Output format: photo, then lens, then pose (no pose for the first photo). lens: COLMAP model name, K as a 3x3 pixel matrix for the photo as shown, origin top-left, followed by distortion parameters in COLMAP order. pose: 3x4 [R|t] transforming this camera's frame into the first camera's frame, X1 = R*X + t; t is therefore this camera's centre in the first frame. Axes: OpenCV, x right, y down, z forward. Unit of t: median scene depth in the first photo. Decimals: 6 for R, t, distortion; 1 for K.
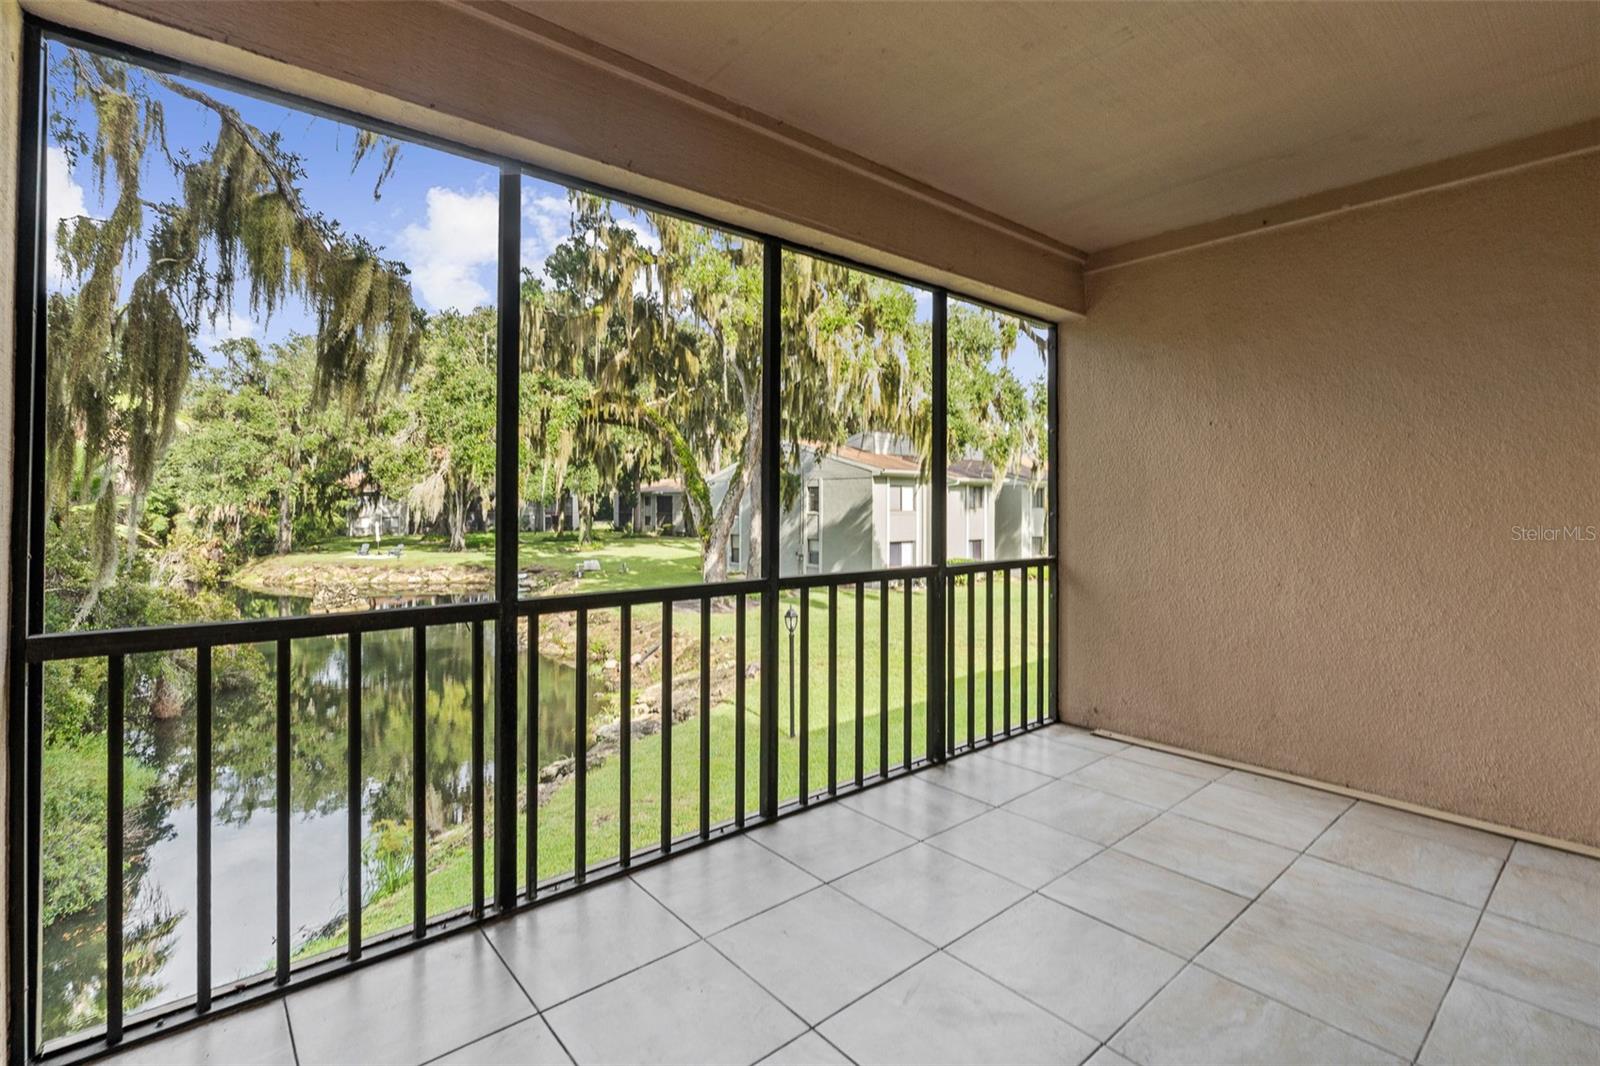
lens RADIAL K [[723.2, 0, 800.4], [0, 723.2, 518.4], [0, 0, 1]] dist [-0.003138, 0.001513]
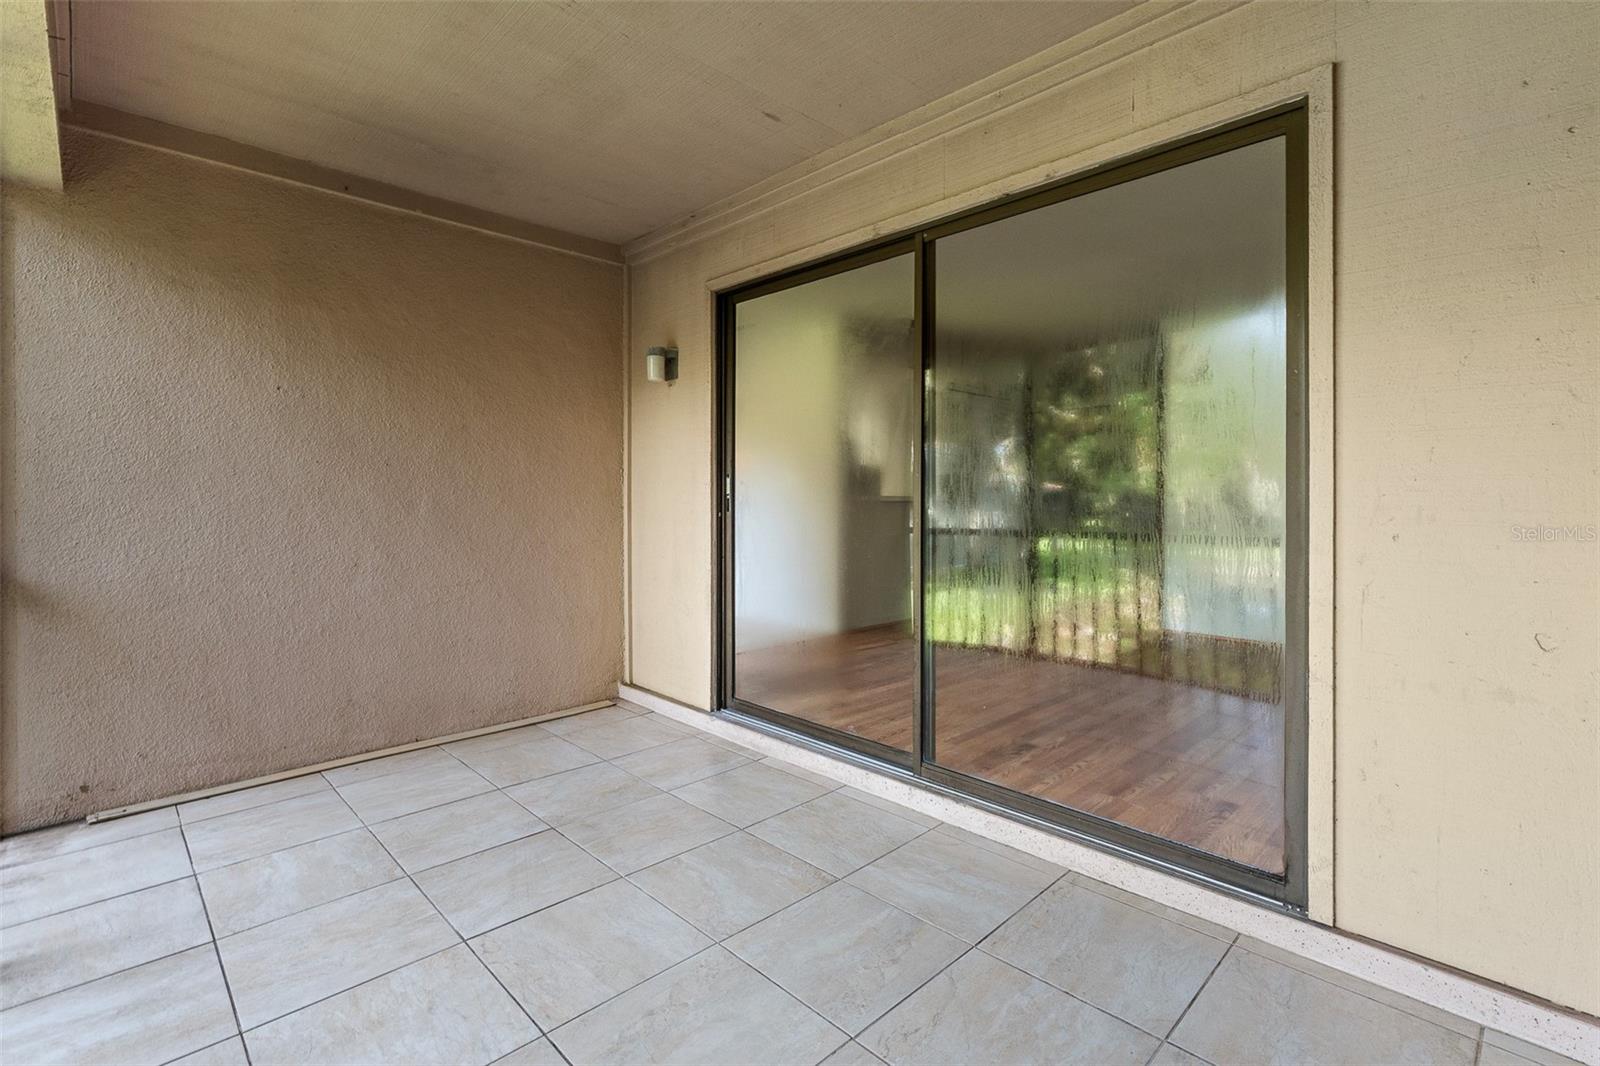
lens RADIAL K [[723.2, 0, 800.4], [0, 723.2, 518.4], [0, 0, 1]] dist [-0.003138, 0.001513]
pose [[-0.052533, -0.027415, 0.998243, -0.422510], [0.021224, 0.999367, 0.028563, 0.016201], [-0.998394, 0.022687, -0.051918, 0.545336]]
